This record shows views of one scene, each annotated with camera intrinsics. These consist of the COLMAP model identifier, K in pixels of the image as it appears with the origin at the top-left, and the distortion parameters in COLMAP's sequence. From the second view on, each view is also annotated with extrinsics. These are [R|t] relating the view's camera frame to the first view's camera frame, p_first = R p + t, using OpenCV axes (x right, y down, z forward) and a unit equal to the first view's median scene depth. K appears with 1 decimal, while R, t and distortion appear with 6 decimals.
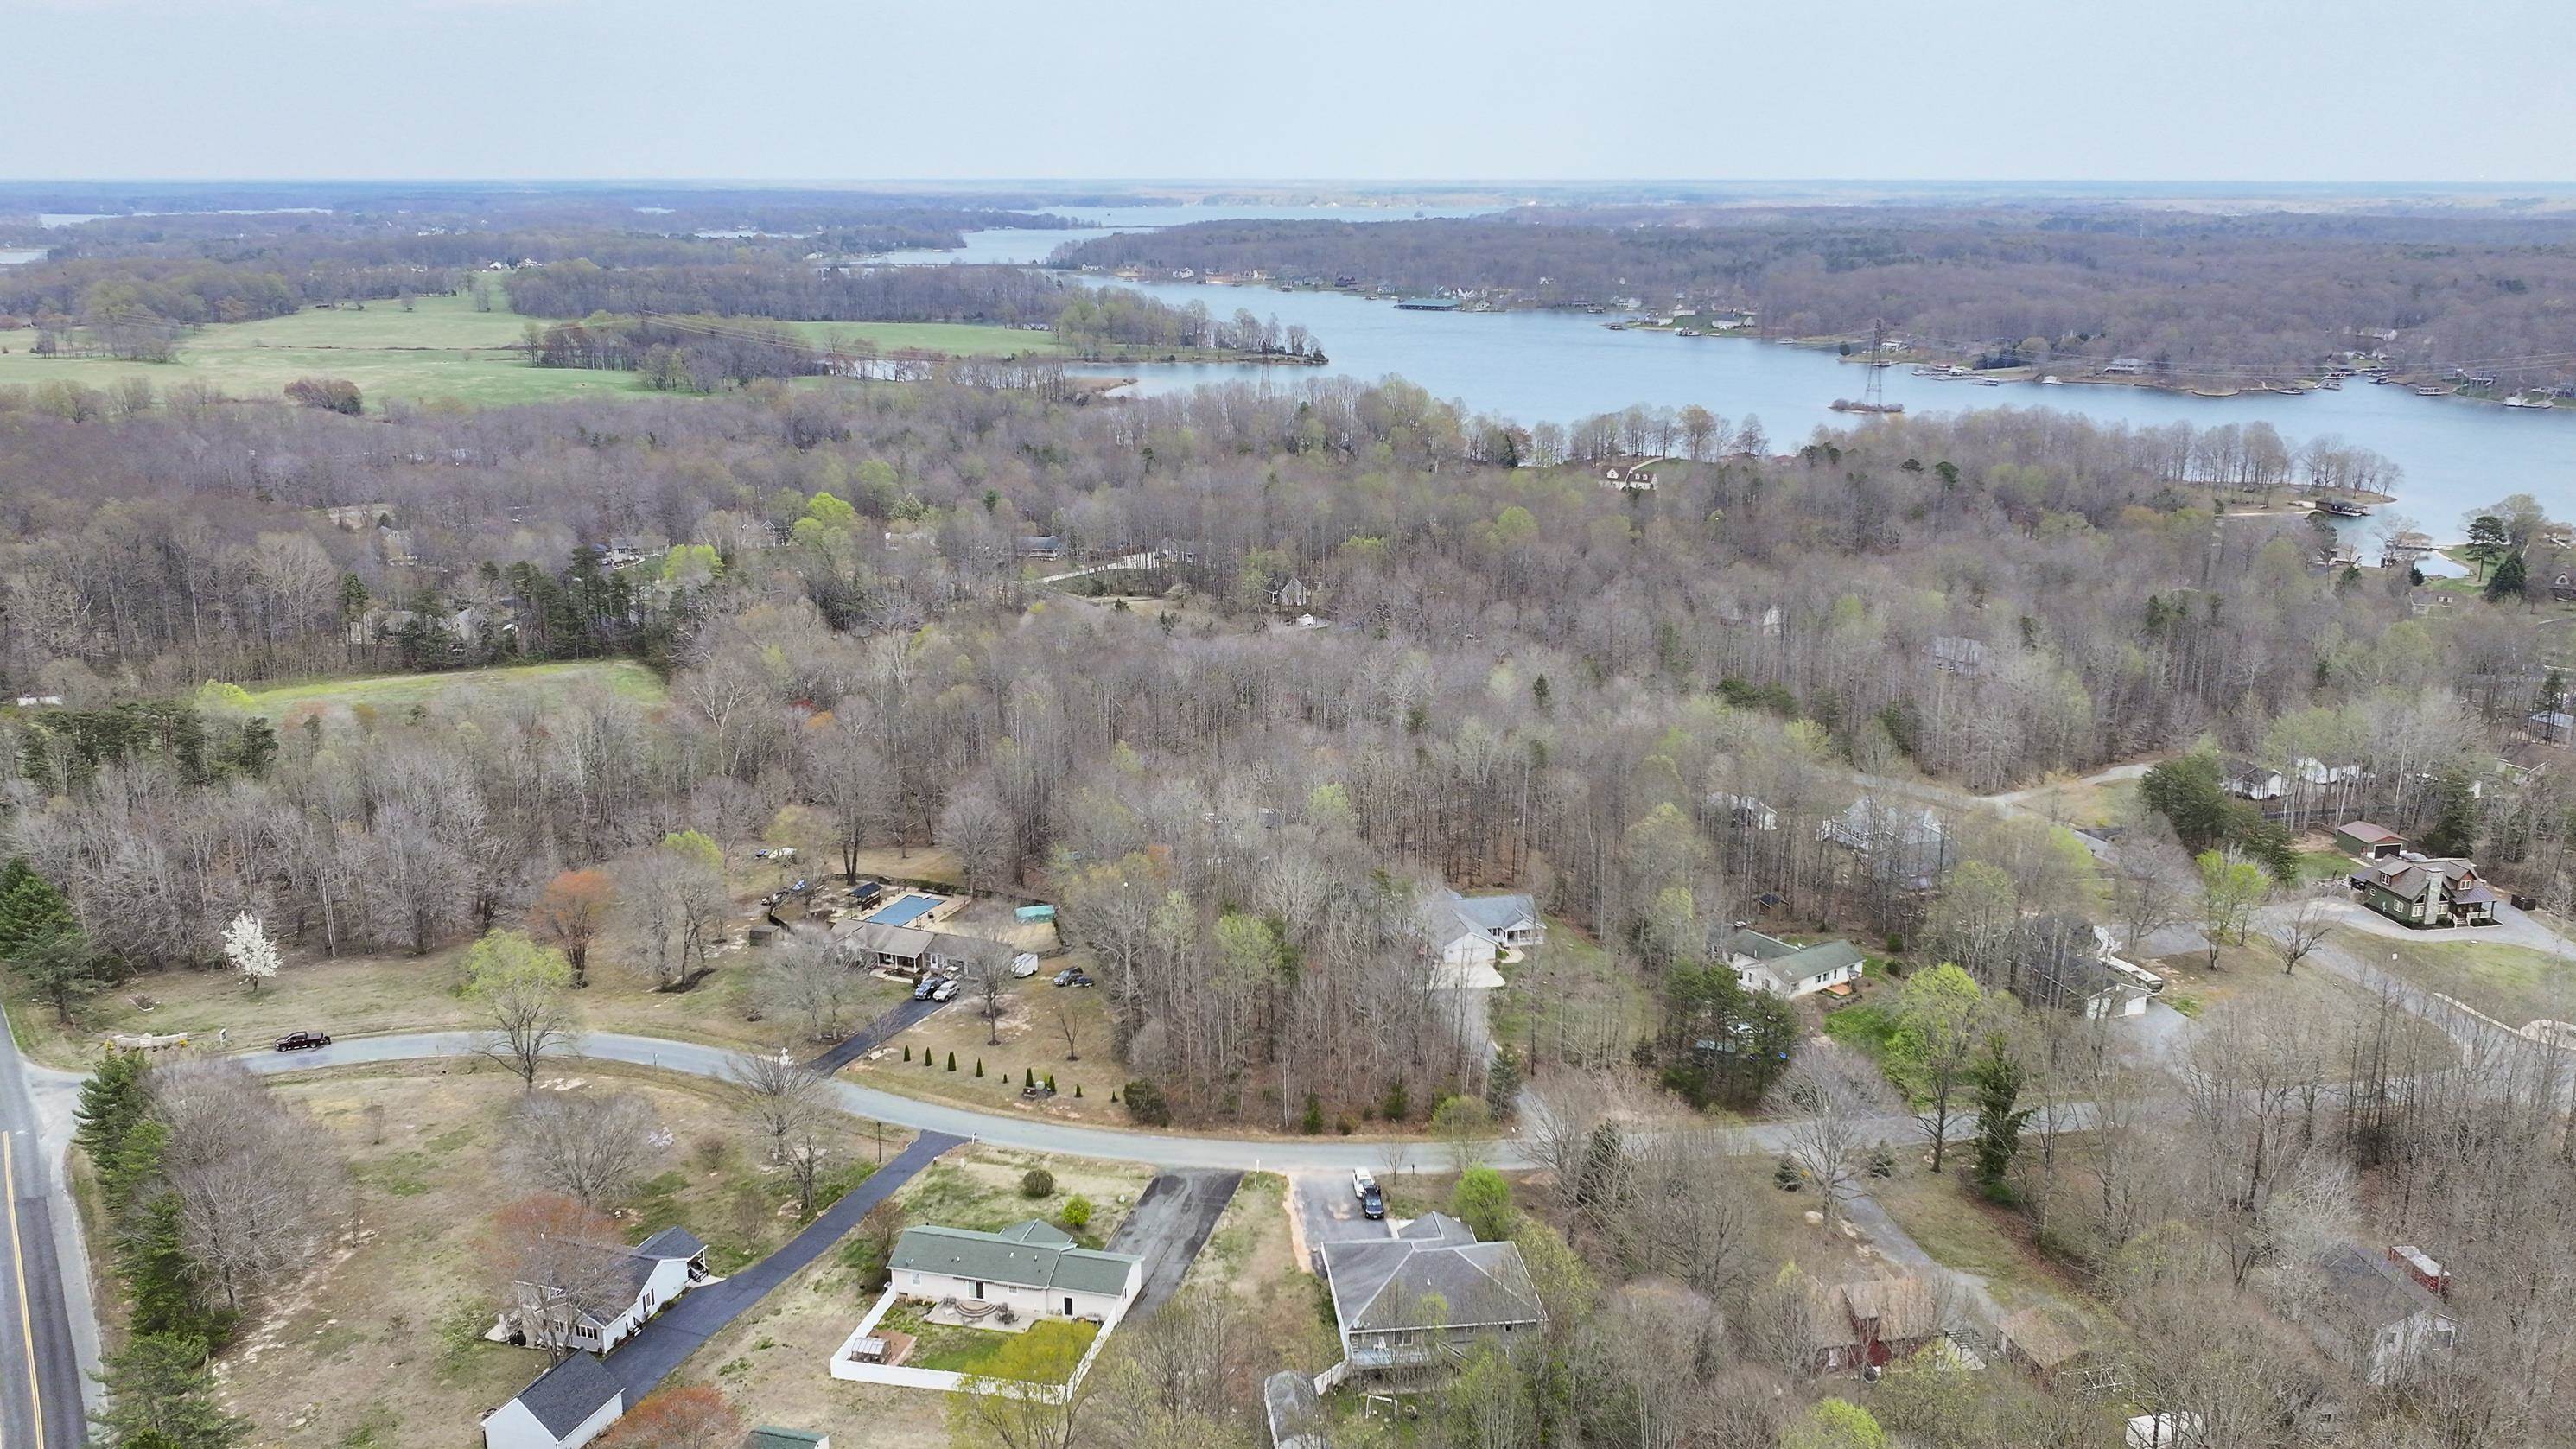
lens RADIAL K [[2116.9, 0, 1291.1], [0, 2116.9, 728.8], [0, 0, 1]] dist [0.011726, -0.006021]
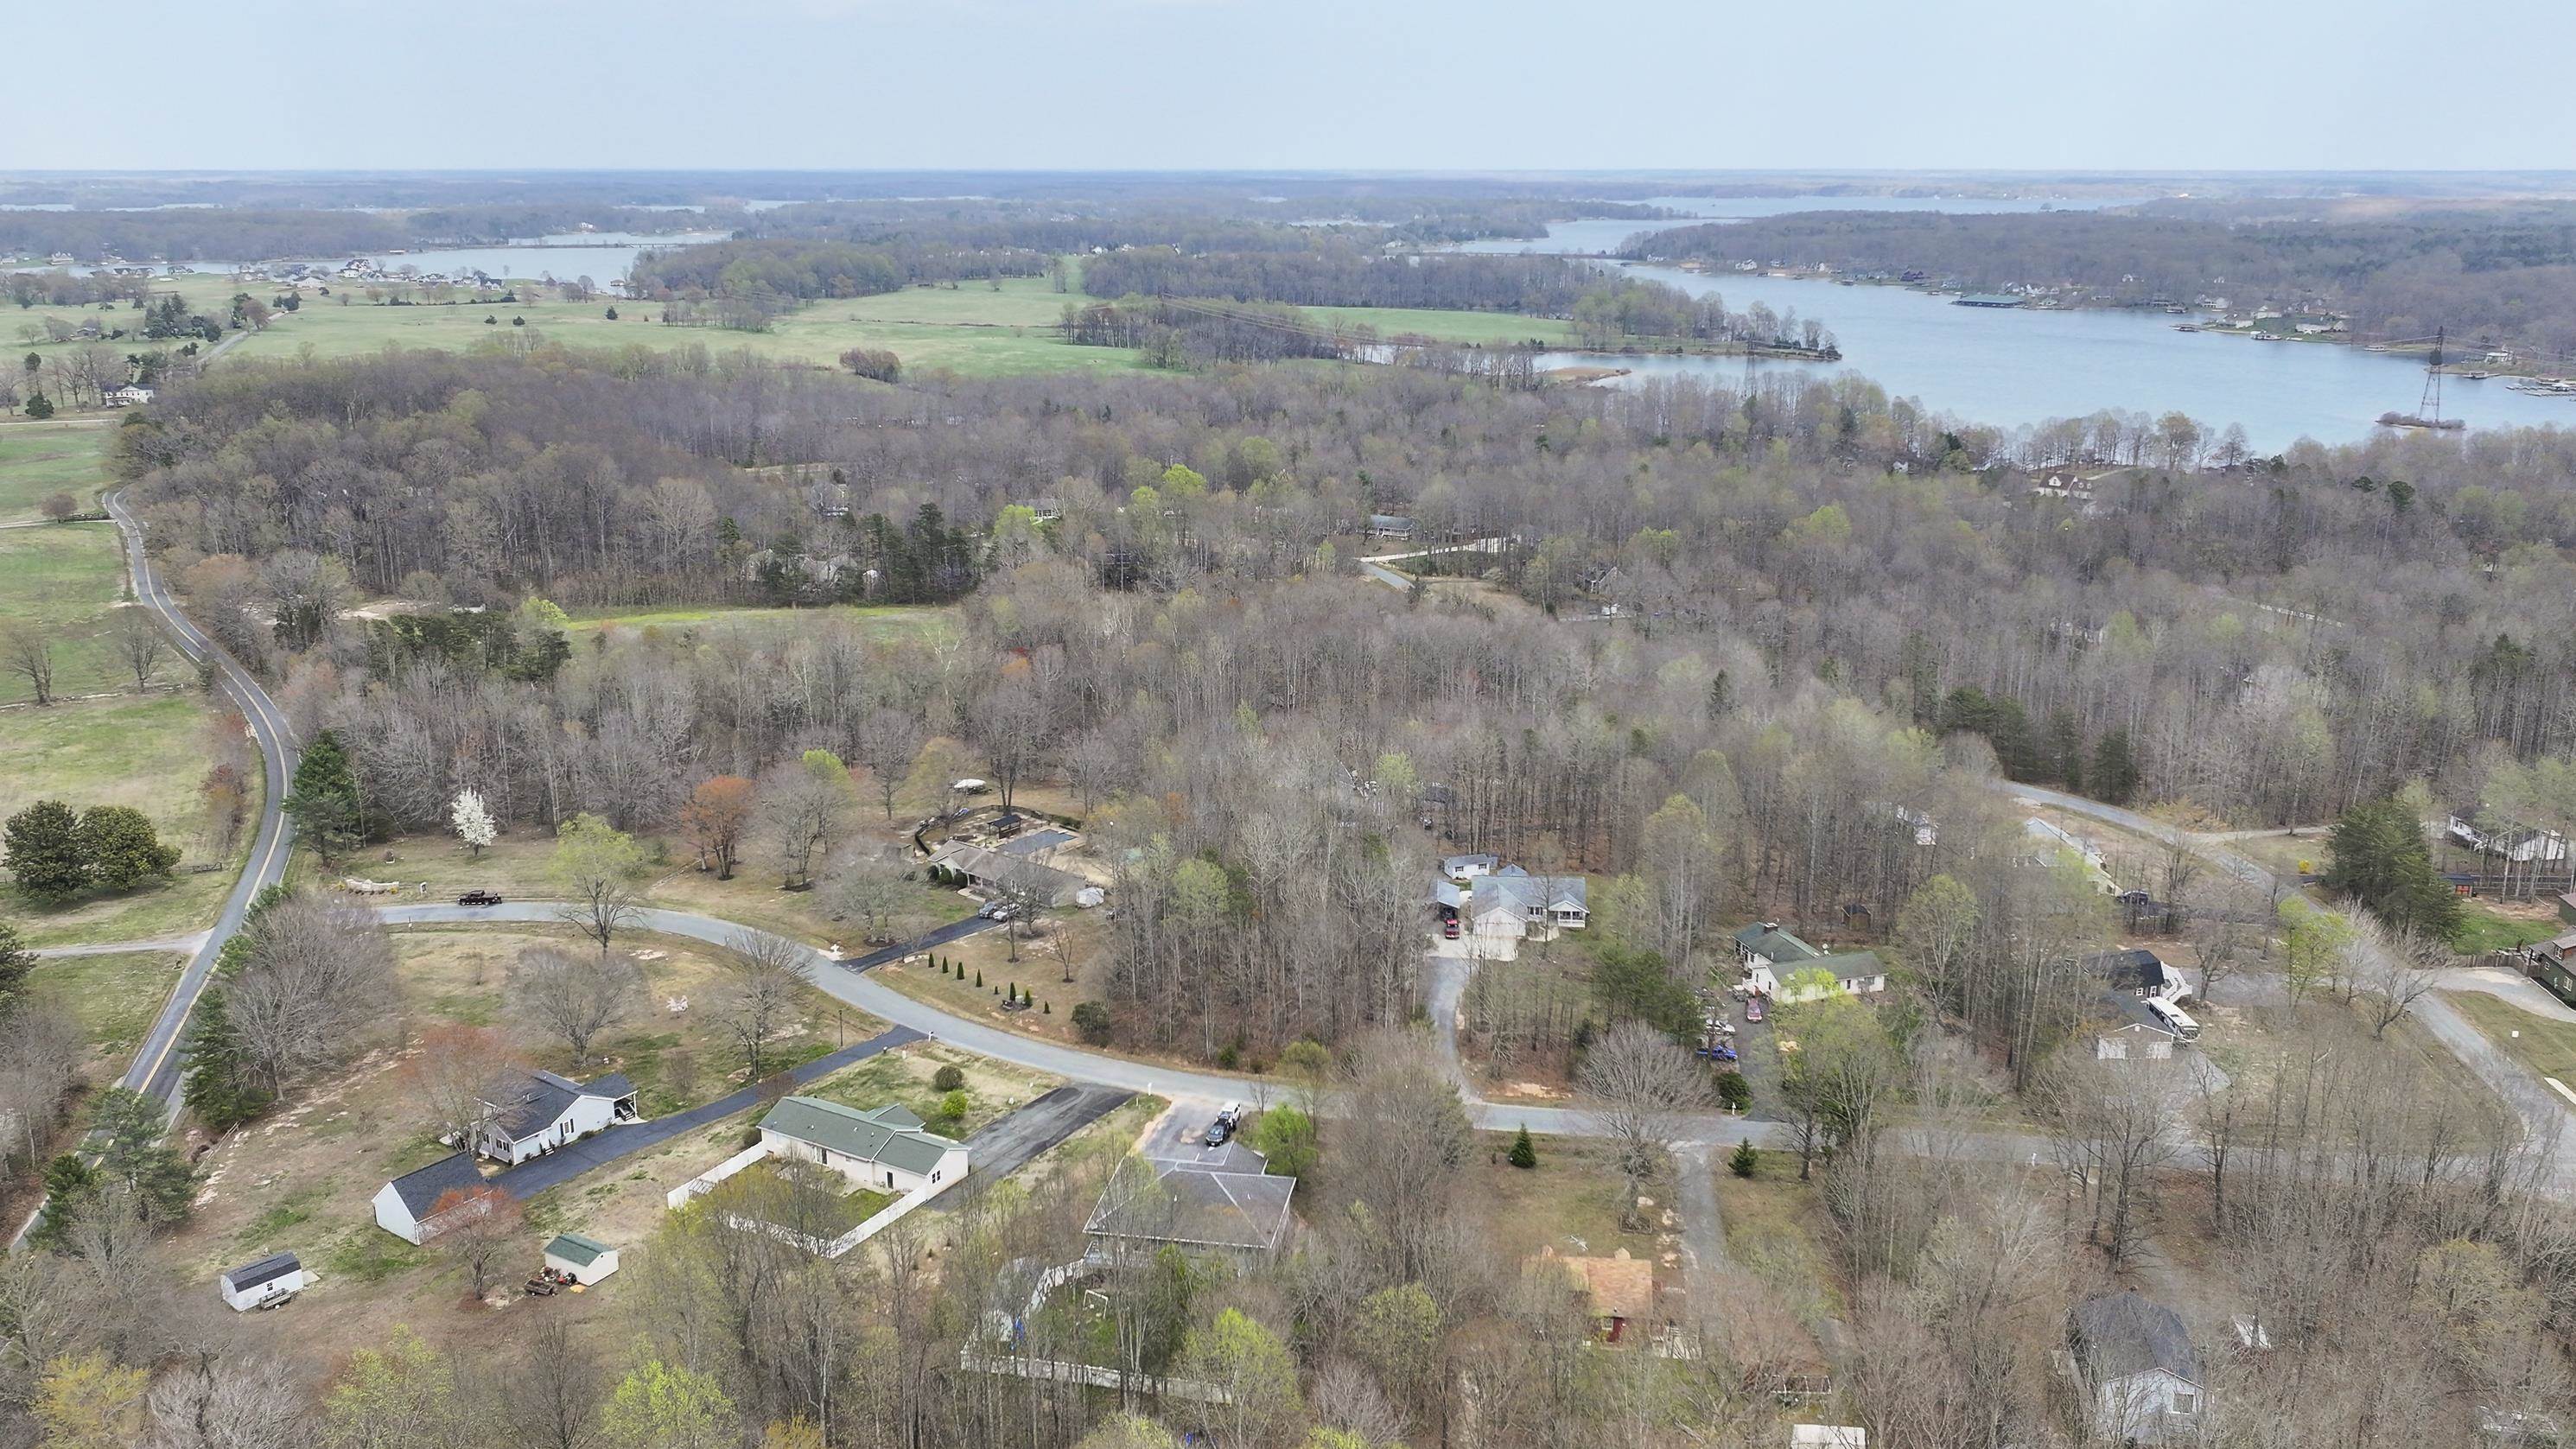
lens RADIAL K [[2116.9, 0, 1292.8], [0, 2116.9, 722.1], [0, 0, 1]] dist [0.011726, -0.006021]
pose [[0.958924, 0.073061, -0.274093, 0.093779], [-0.072687, 0.997288, 0.011532, 0.000867], [0.274192, 0.008865, 0.961634, -0.004189]]
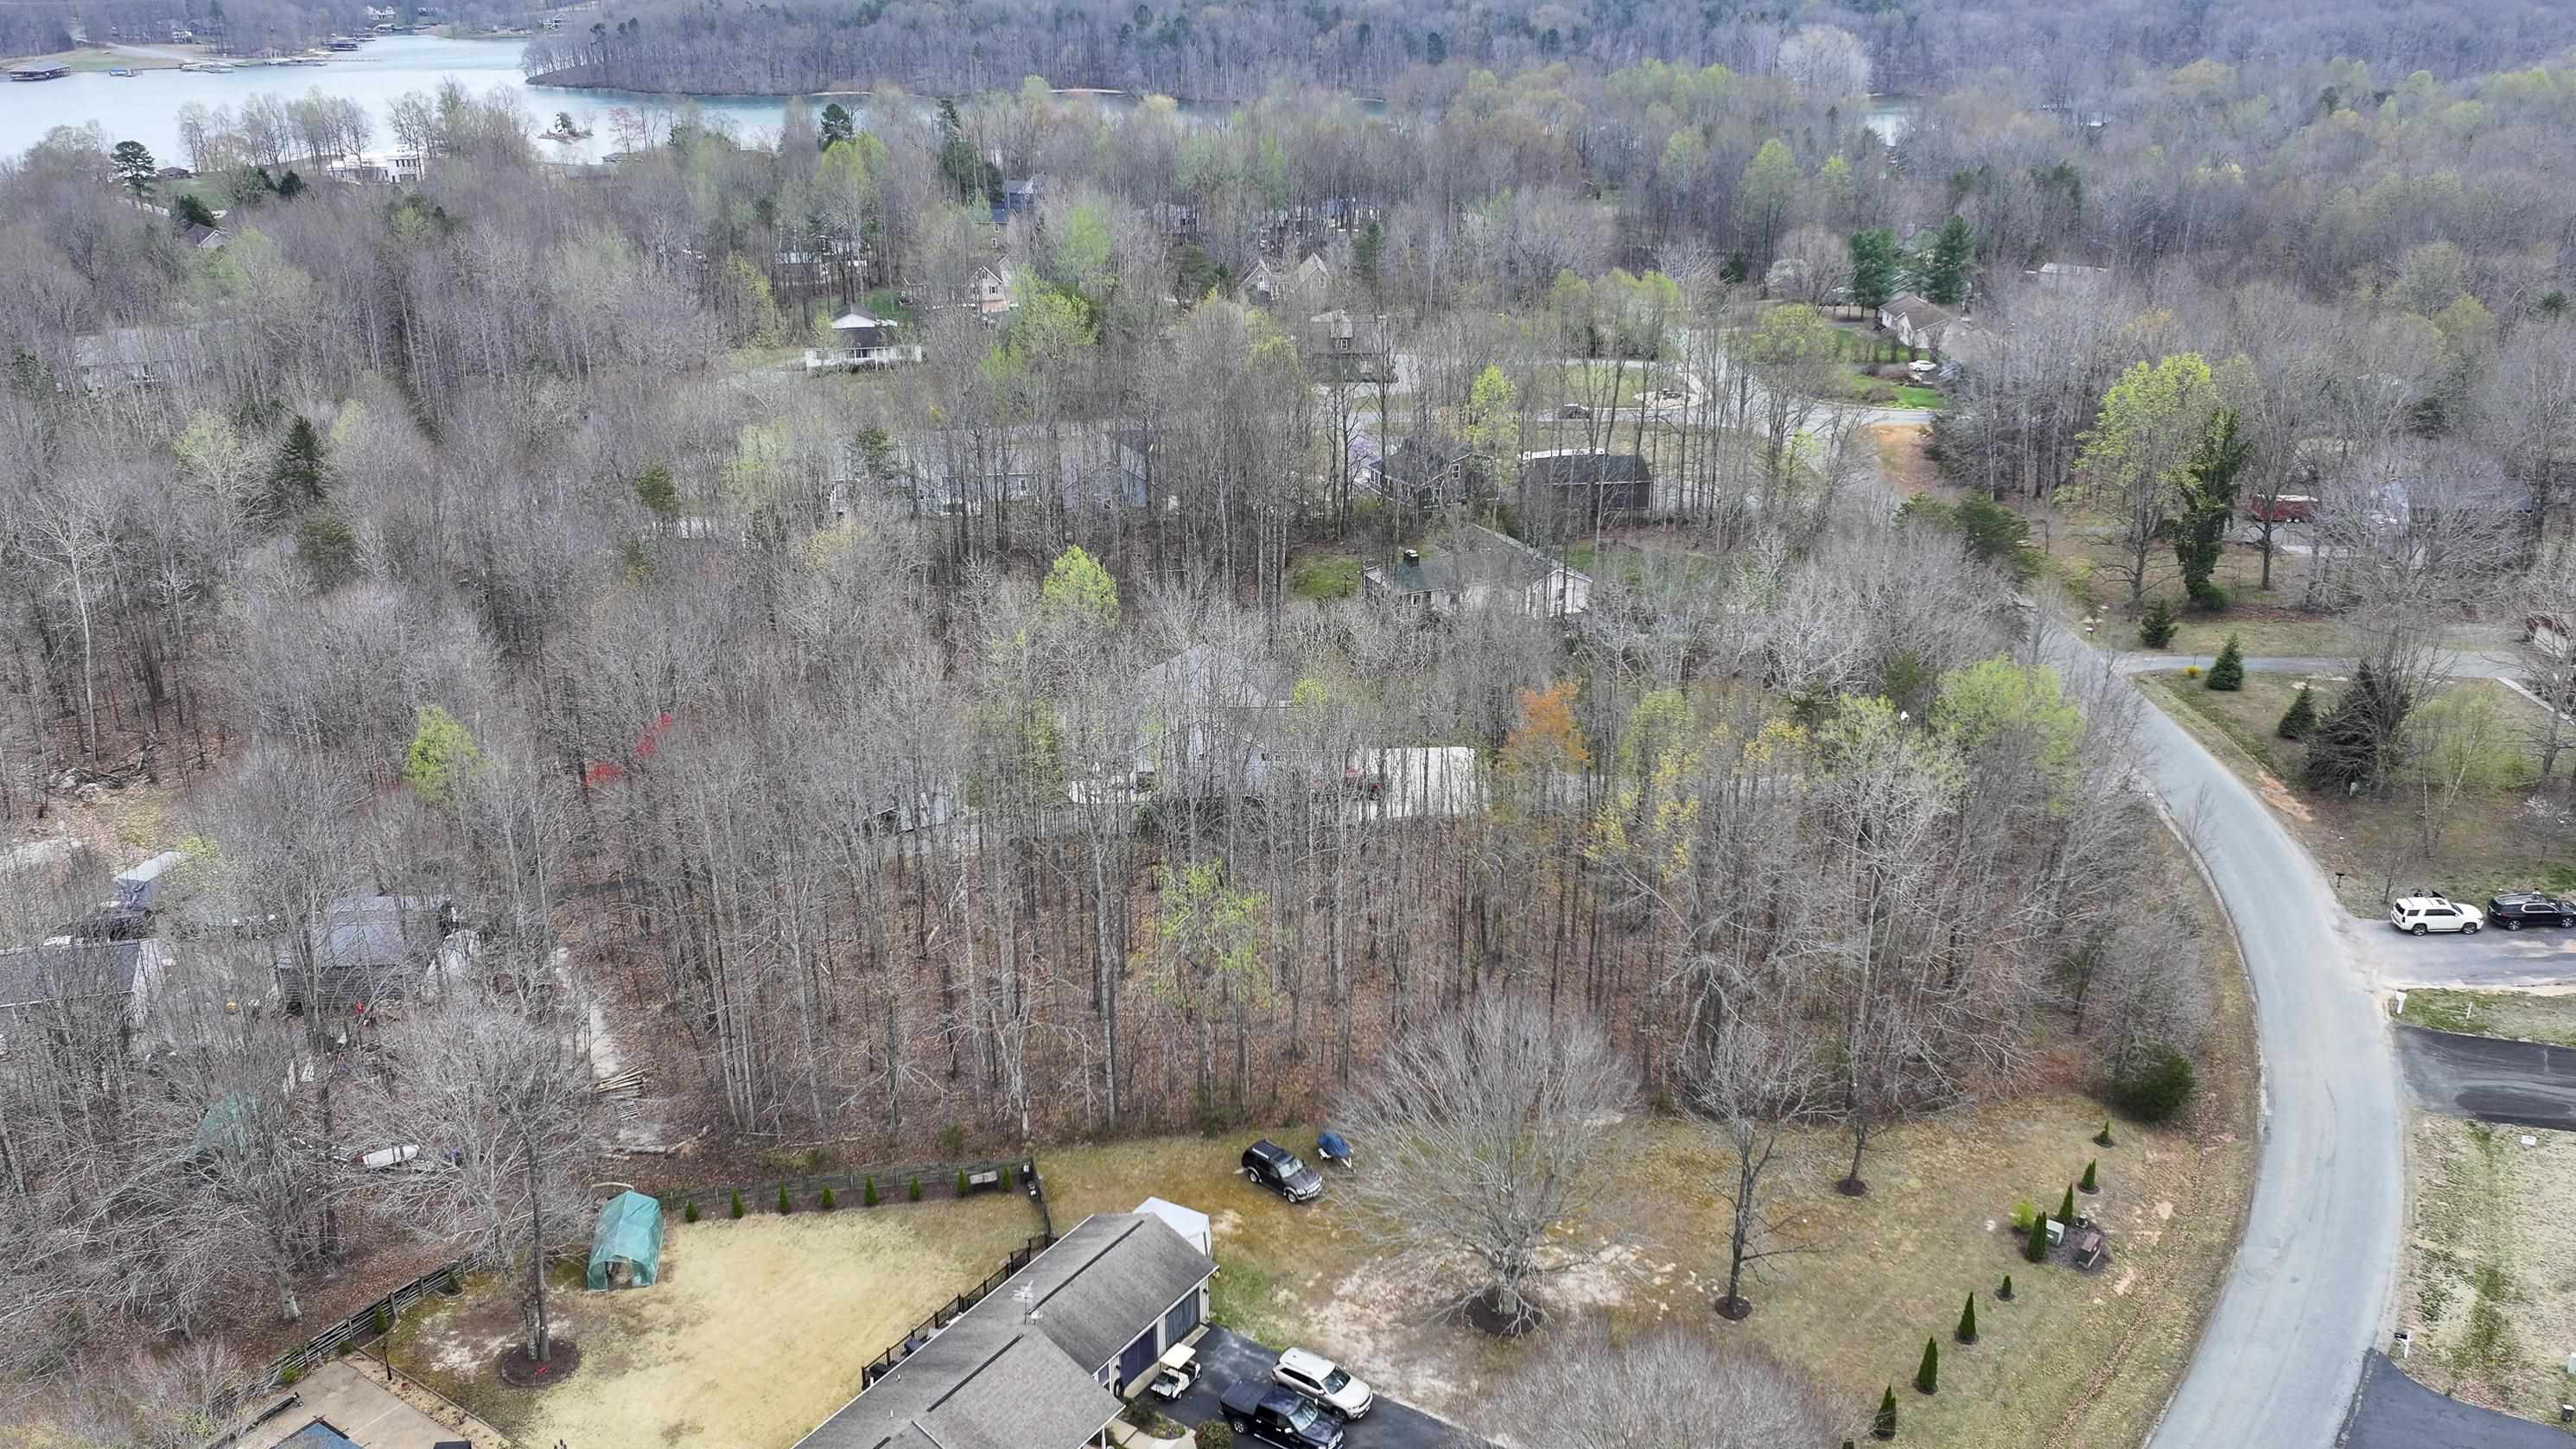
lens RADIAL K [[2116.9, 0, 1292.5], [0, 2116.9, 719.8], [0, 0, 1]] dist [0.011726, -0.006021]
pose [[0.192537, -0.356880, 0.914093, -0.147927], [0.252104, 0.918245, 0.305400, -0.025204], [-0.948353, 0.171646, 0.266767, 0.310481]]
